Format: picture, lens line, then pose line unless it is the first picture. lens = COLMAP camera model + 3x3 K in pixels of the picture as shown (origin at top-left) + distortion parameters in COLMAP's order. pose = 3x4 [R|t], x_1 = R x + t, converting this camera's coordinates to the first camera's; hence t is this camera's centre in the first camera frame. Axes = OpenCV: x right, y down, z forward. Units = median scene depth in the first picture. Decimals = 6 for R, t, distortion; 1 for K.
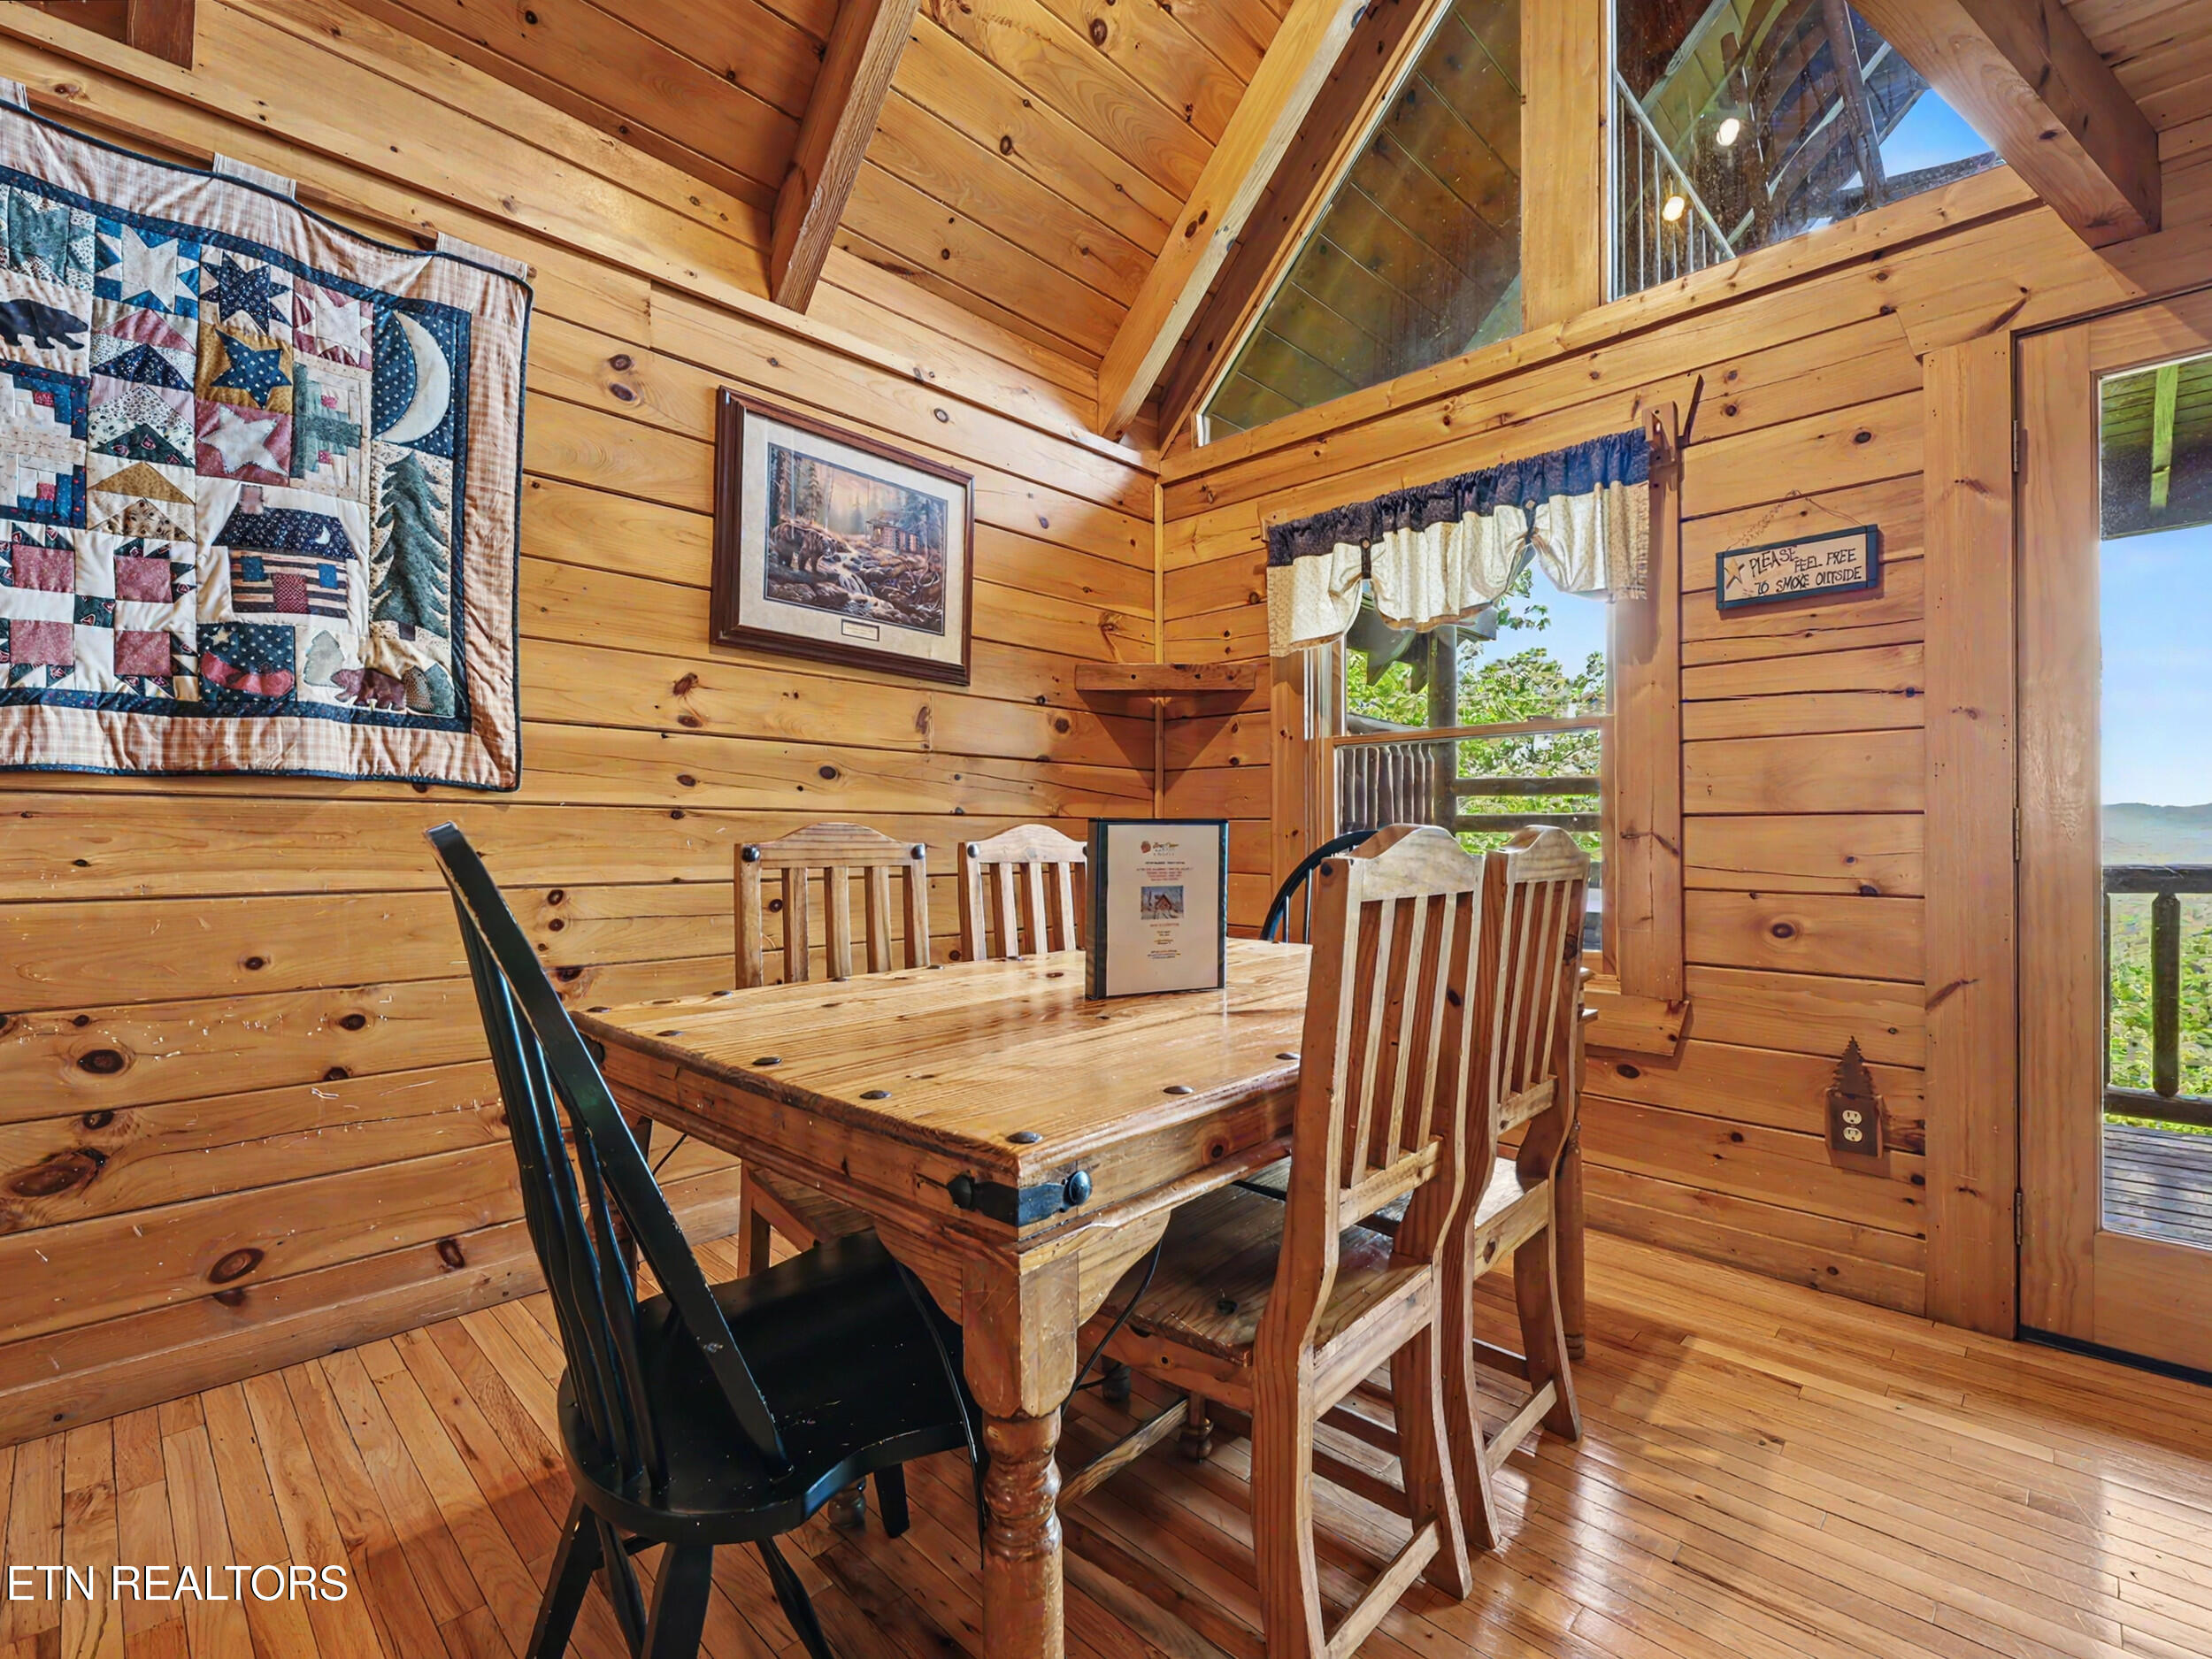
lens RADIAL K [[1002.8, 0, 1107.3], [0, 1002.8, 828.4], [0, 0, 1]] dist [0.015970, -0.007490]
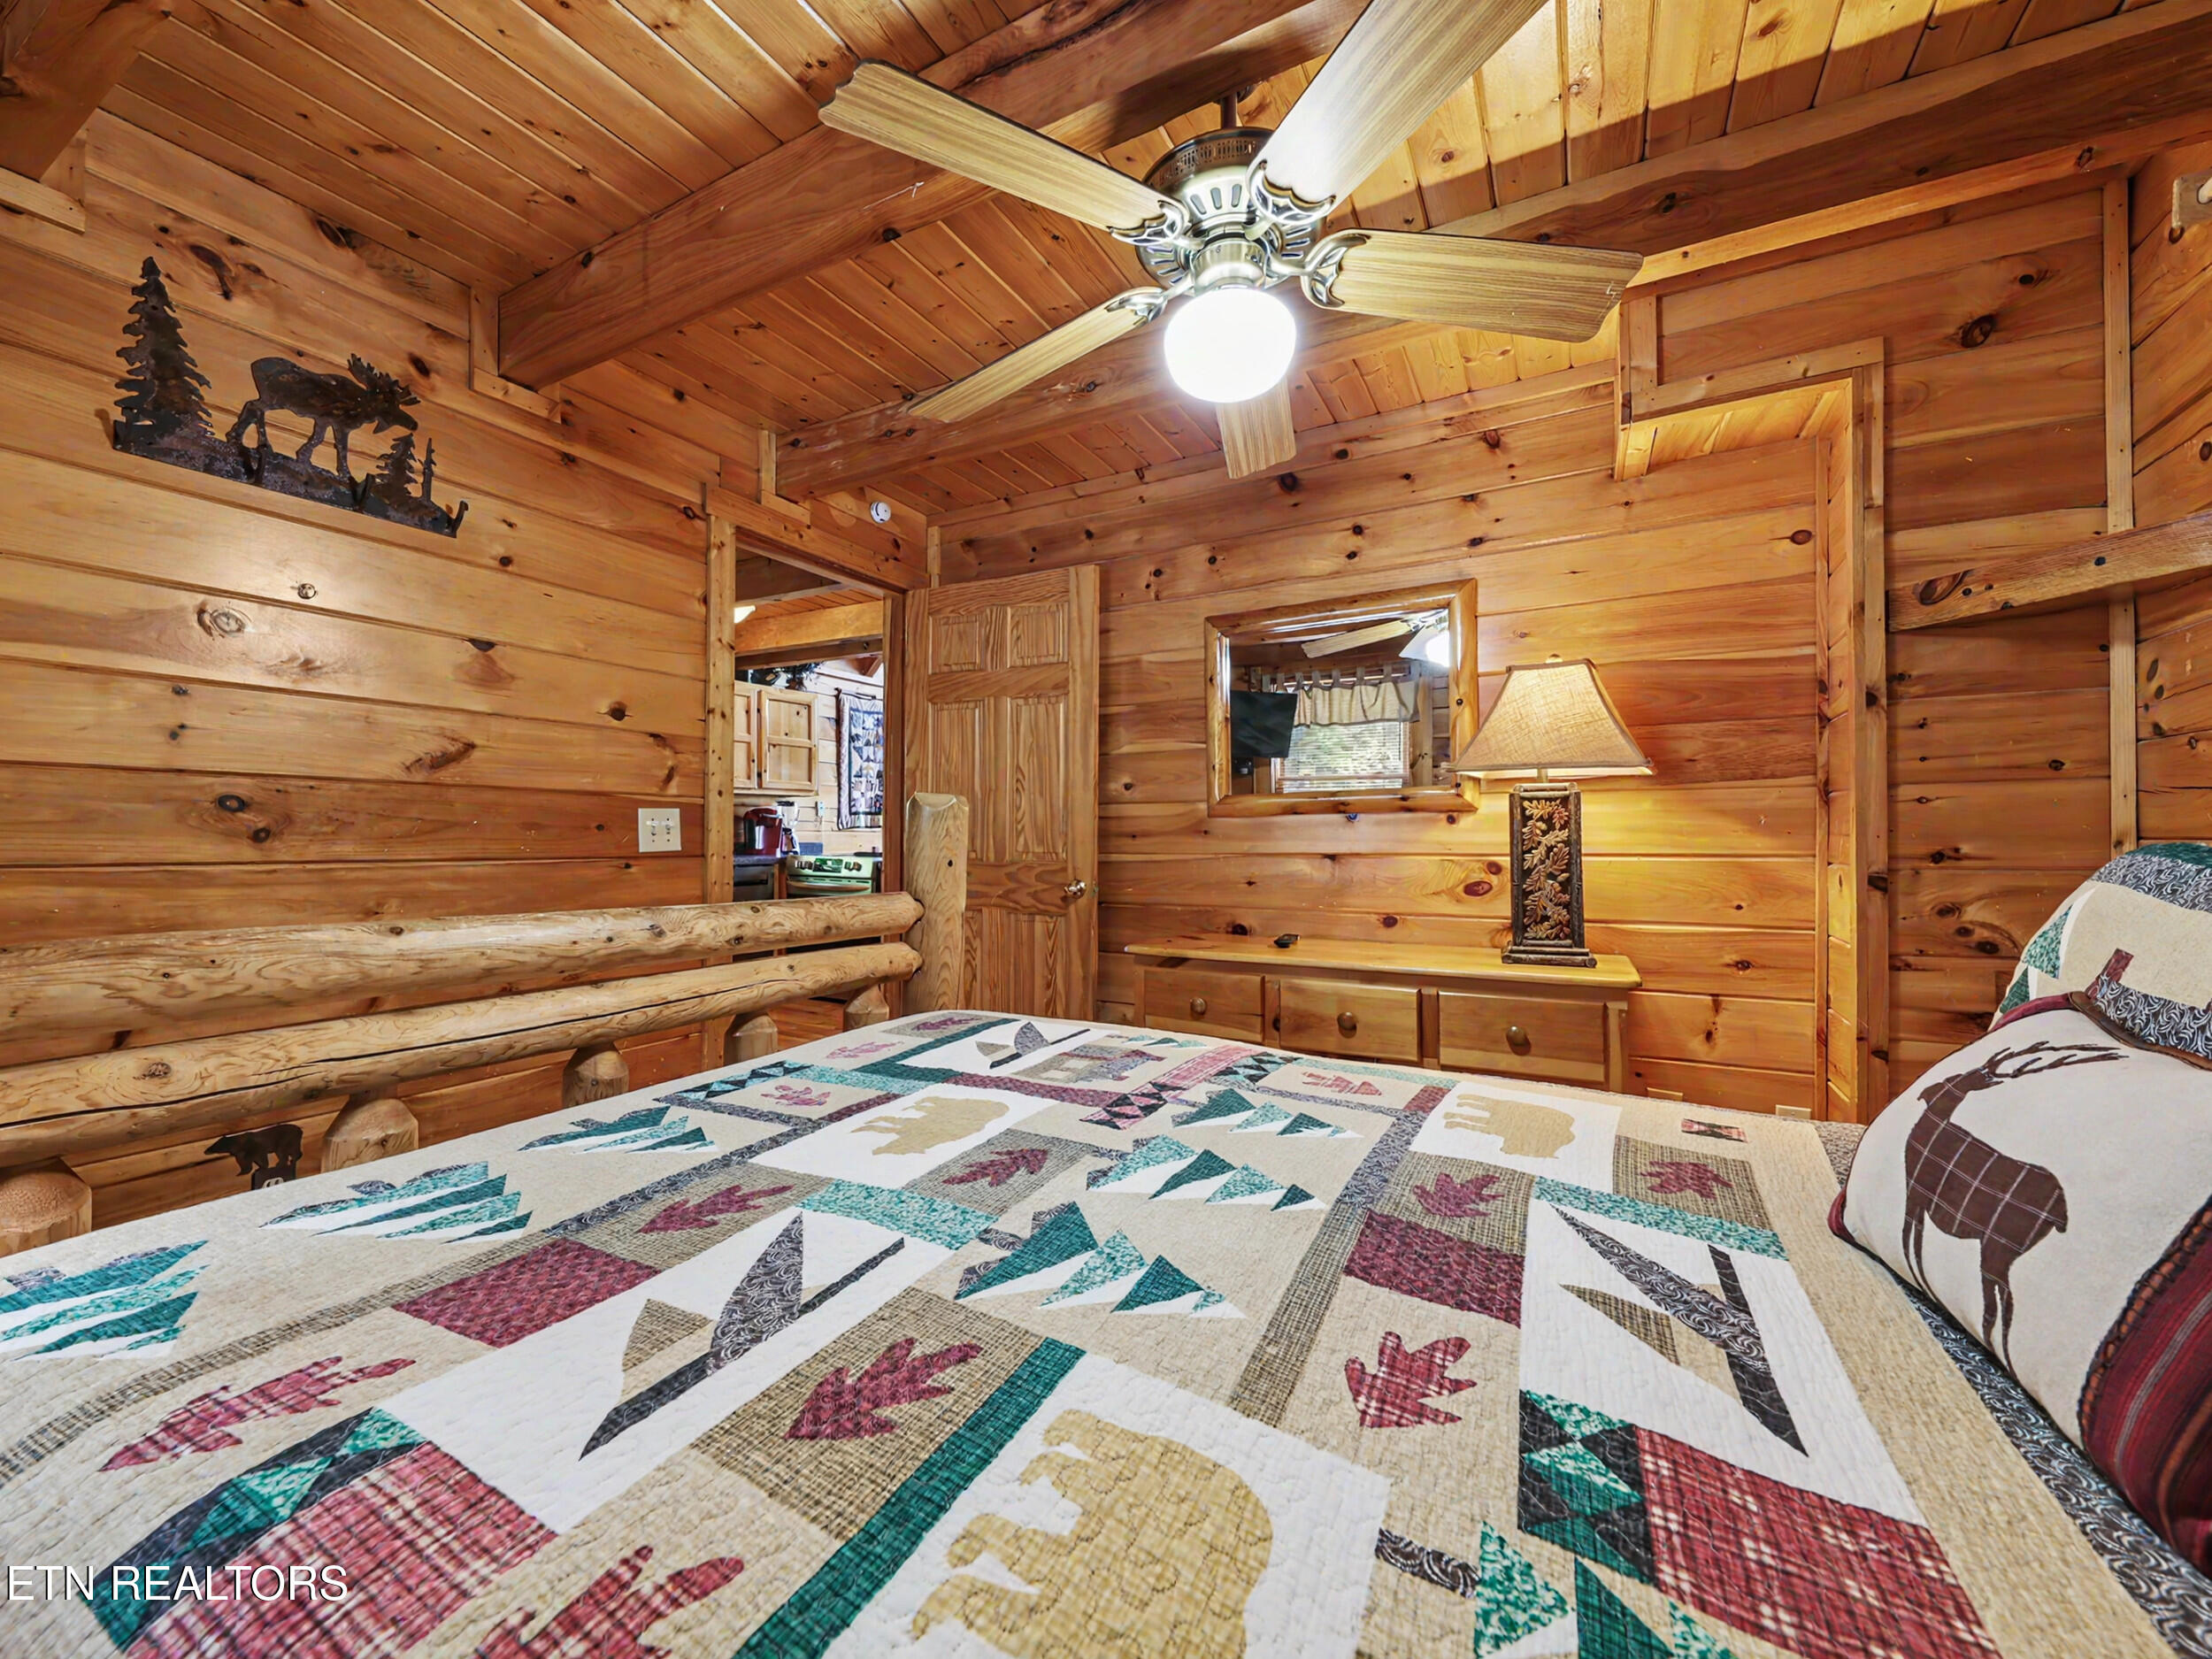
lens RADIAL K [[869.8, 0, 1105.9], [0, 869.8, 819.8], [0, 0, 1]] dist [0.010983, -0.007406]
pose [[0.962433, 0.006591, 0.271441, -0.833169], [-0.004793, 0.999962, -0.007284, -0.055686], [-0.271479, 0.005709, 0.962428, -2.782885]]
